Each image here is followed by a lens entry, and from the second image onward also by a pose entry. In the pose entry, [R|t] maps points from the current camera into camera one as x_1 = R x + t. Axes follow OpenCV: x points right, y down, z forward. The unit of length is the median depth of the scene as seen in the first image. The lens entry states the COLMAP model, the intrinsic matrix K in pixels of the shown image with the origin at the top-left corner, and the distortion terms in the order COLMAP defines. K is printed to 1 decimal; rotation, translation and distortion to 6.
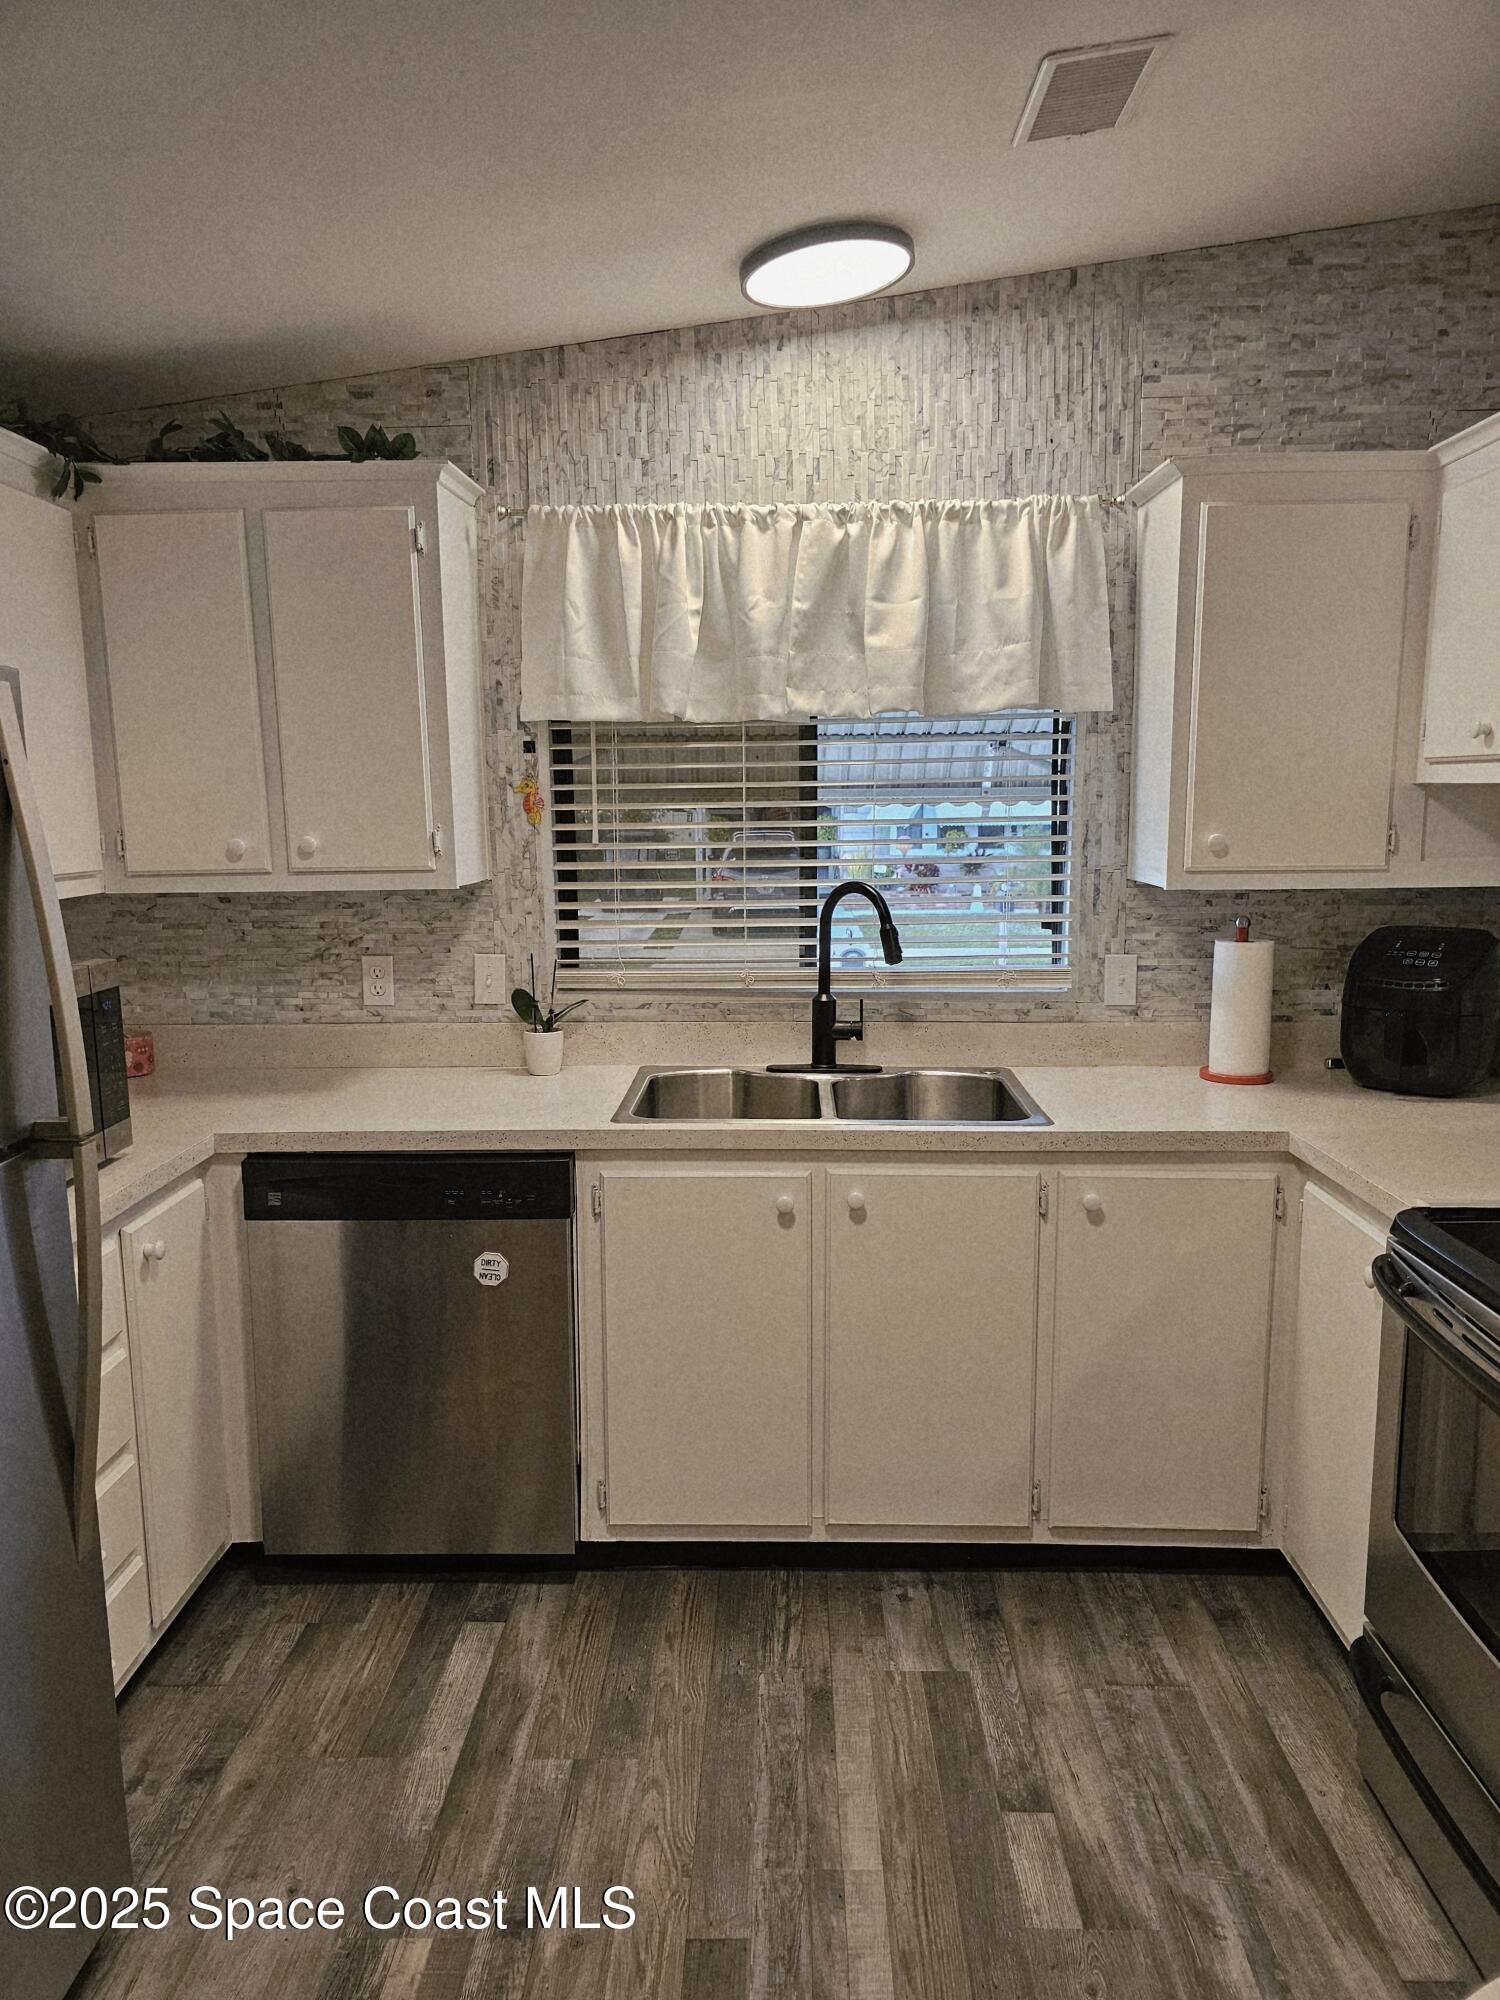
lens RADIAL K [[1353.2, 0, 757.7], [0, 1353.2, 1007.0], [0, 0, 1]] dist [0.064427, -0.062167]
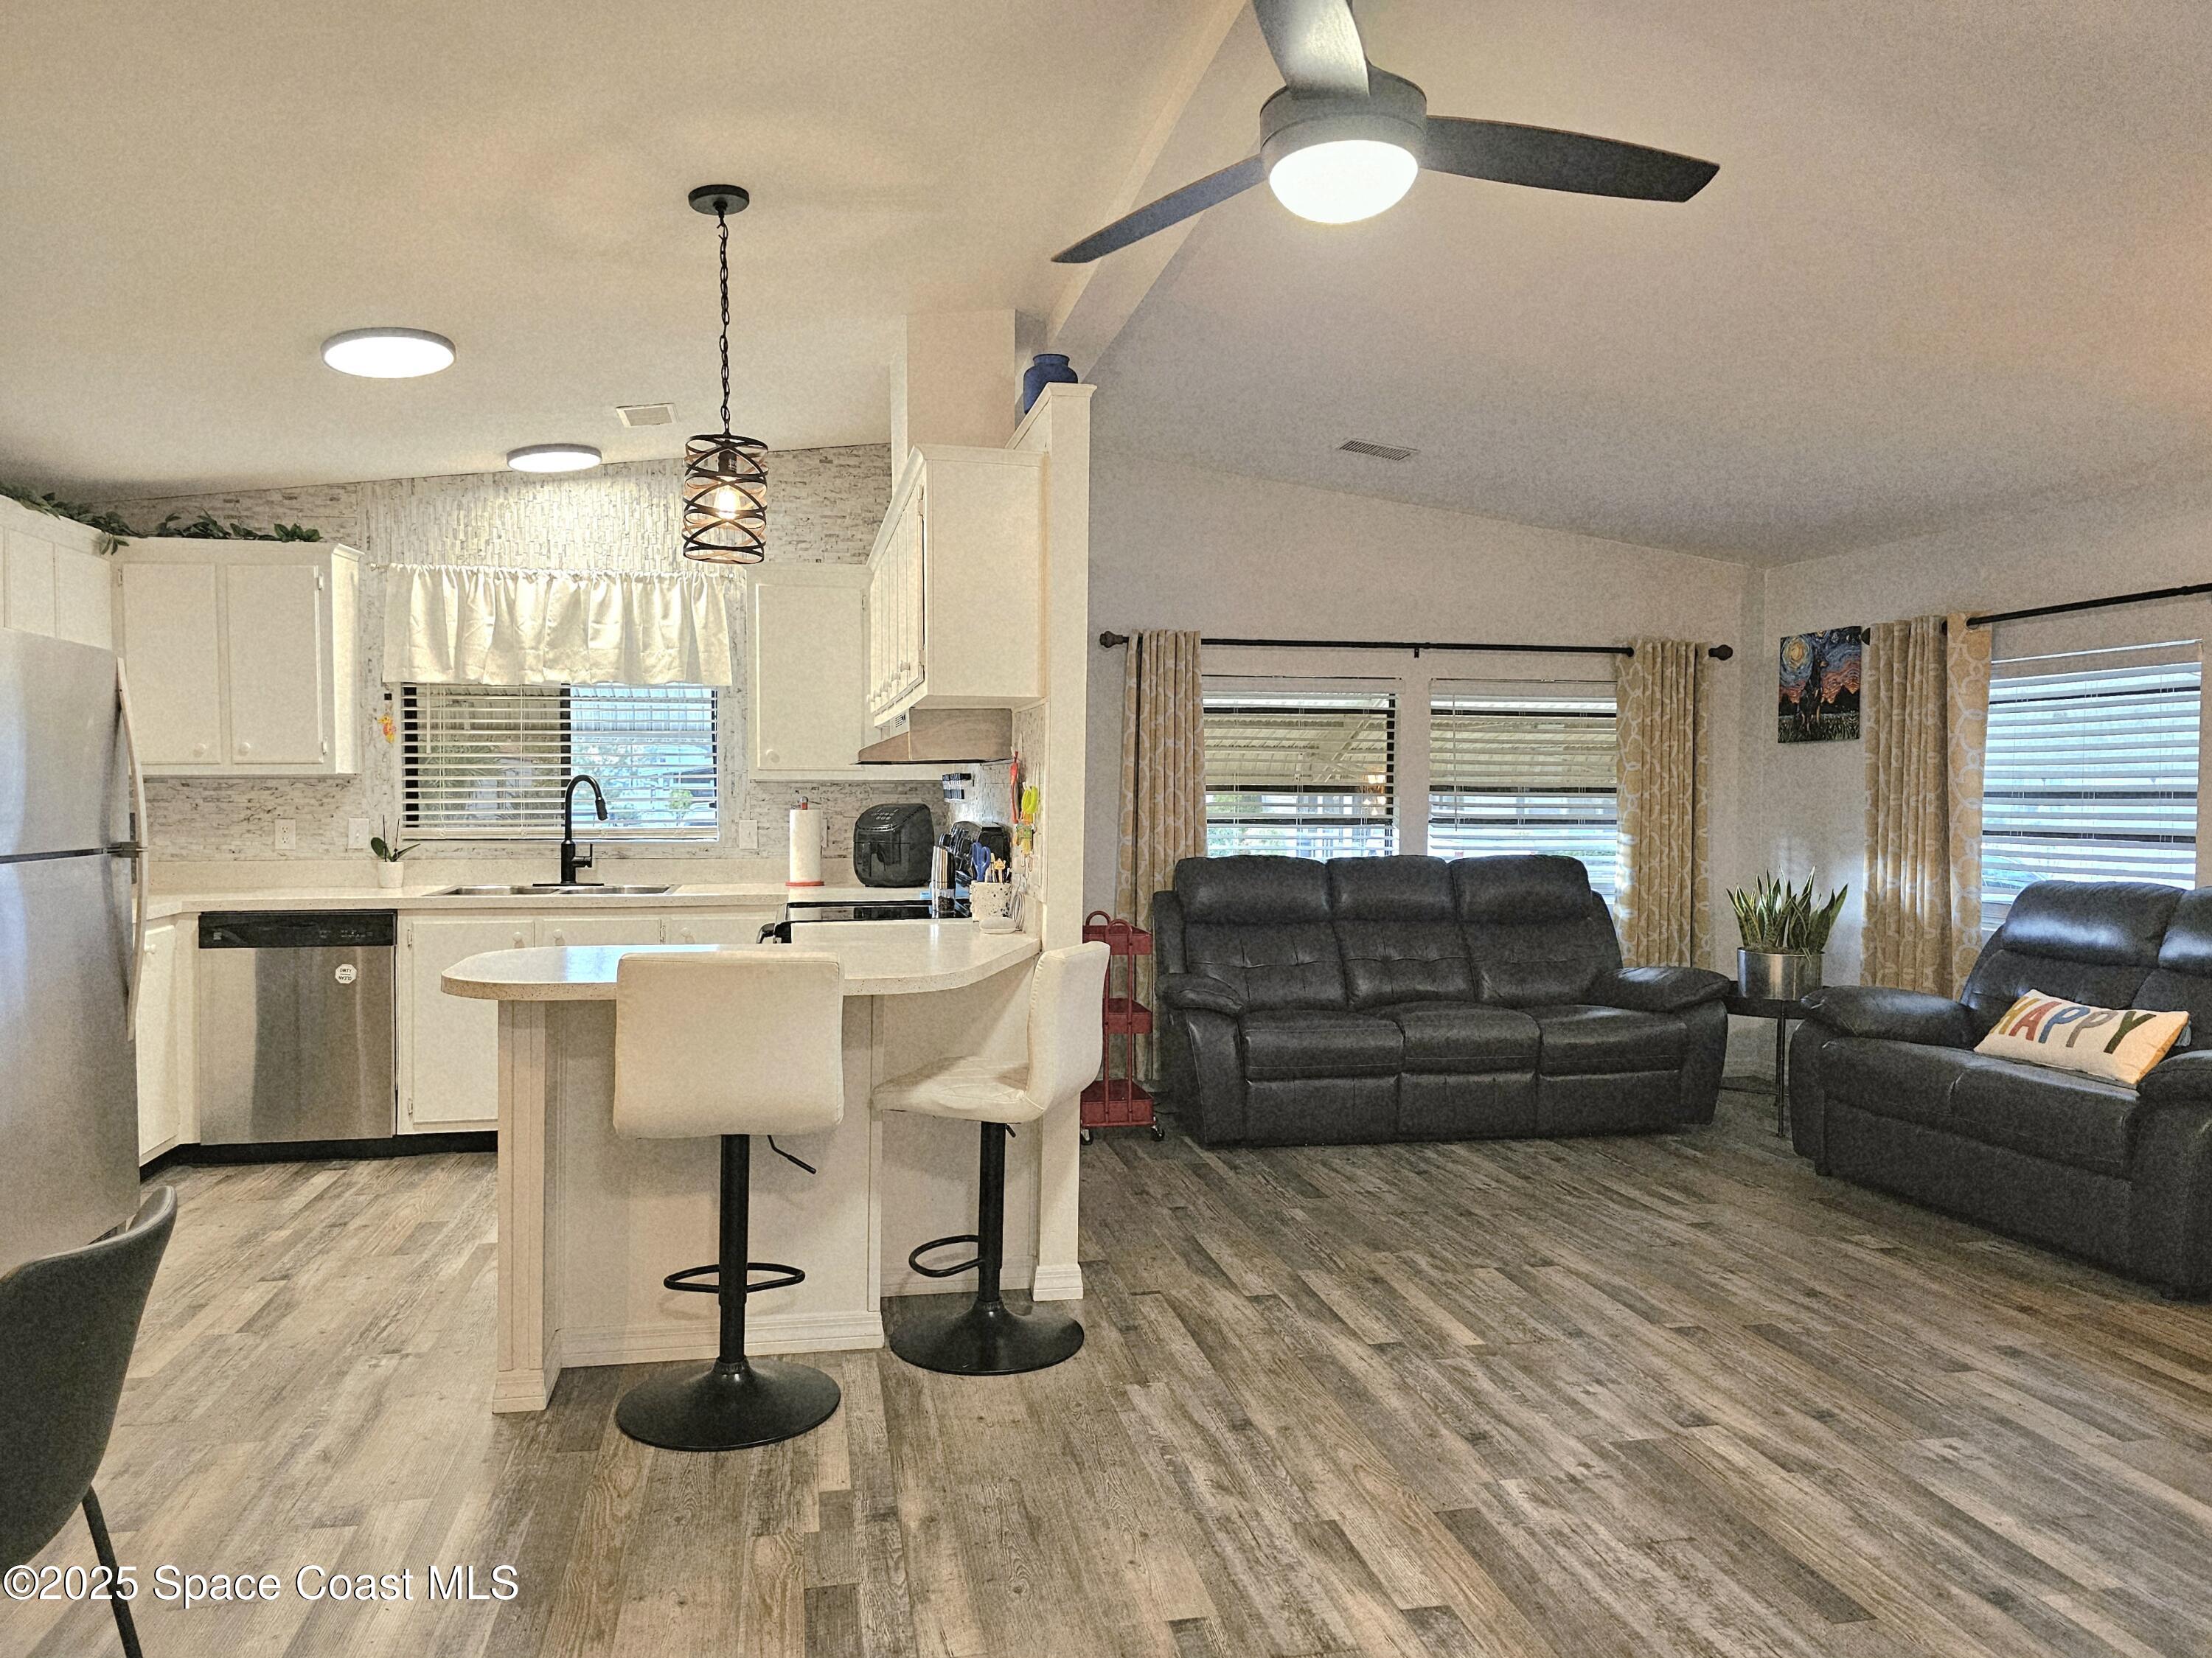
lens RADIAL K [[1496.5, 0, 1072.1], [0, 1496.5, 833.6], [0, 0, 1]] dist [0.064427, -0.062167]
pose [[0.979222, 0.005230, 0.202726, 0.304857], [0.018957, 0.992929, -0.117182, 0.230224], [-0.201905, 0.118591, 0.972199, -1.056464]]
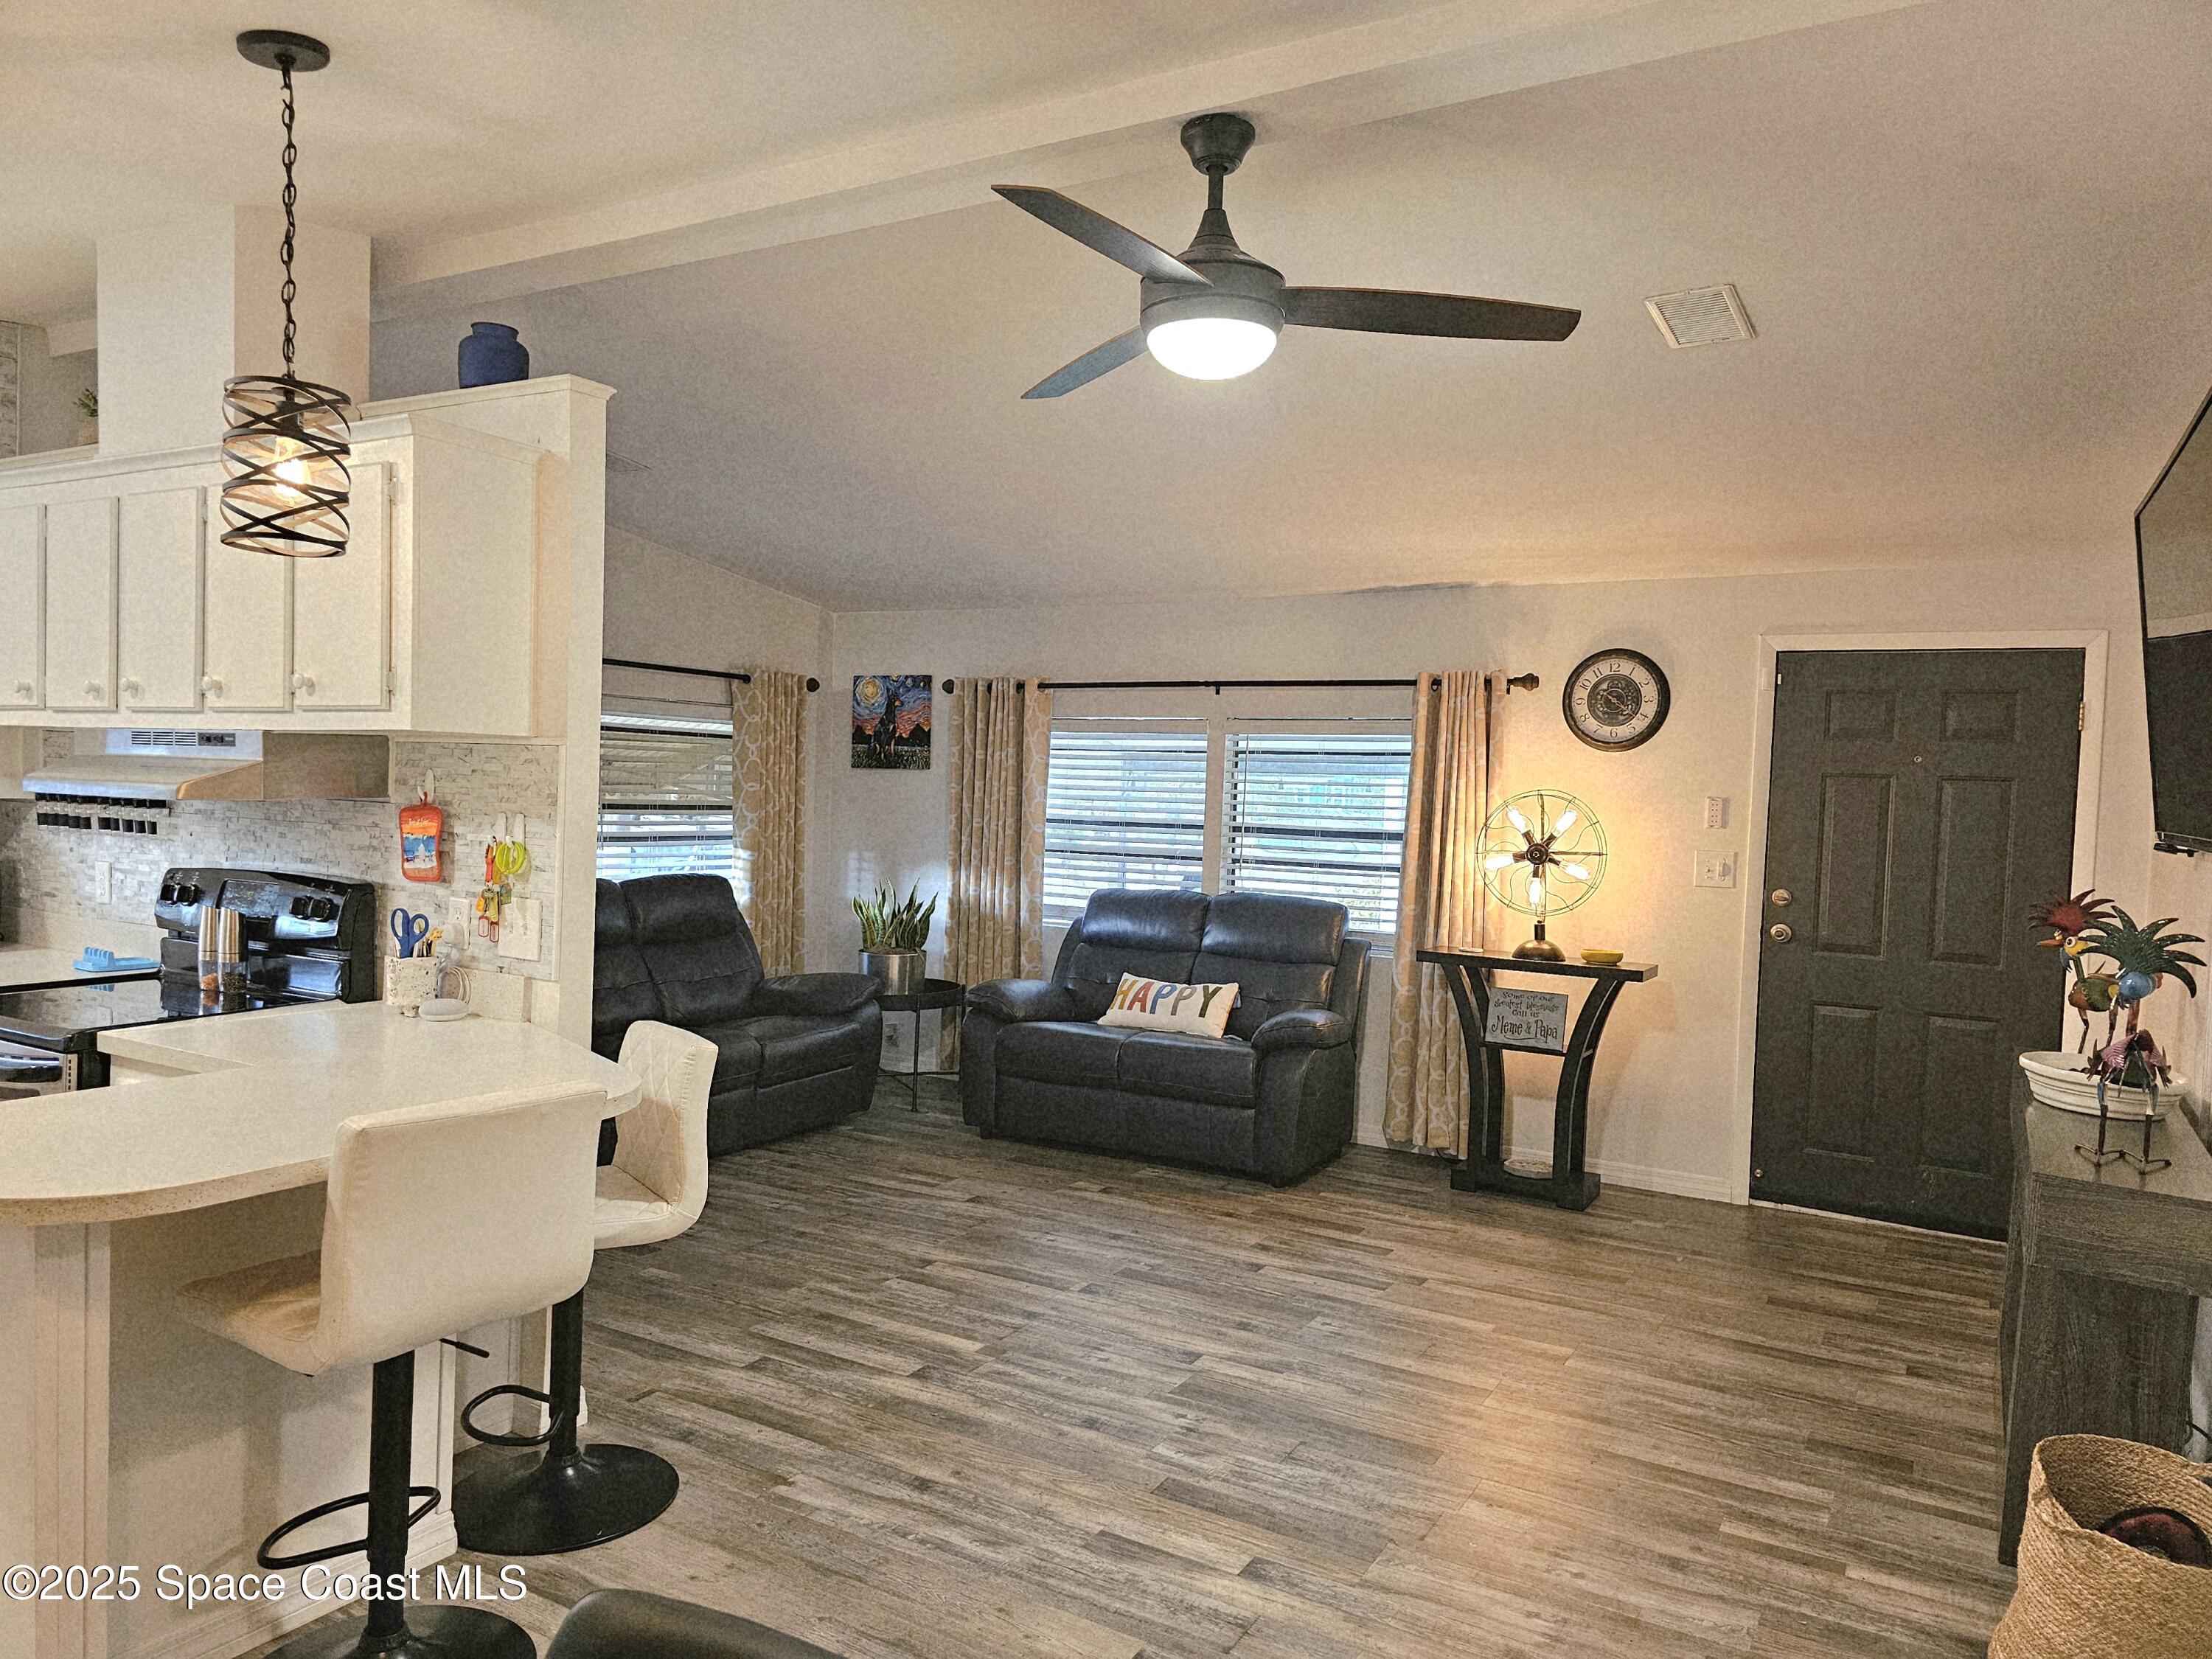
lens RADIAL K [[1496.7, 0, 1107.0], [0, 1496.7, 830.4], [0, 0, 1]] dist [0.064427, -0.062167]
pose [[0.489239, -0.004700, 0.872137, -0.238757], [0.093850, 0.994463, -0.047288, 0.118390], [-0.867086, 0.104985, 0.486971, -0.692990]]
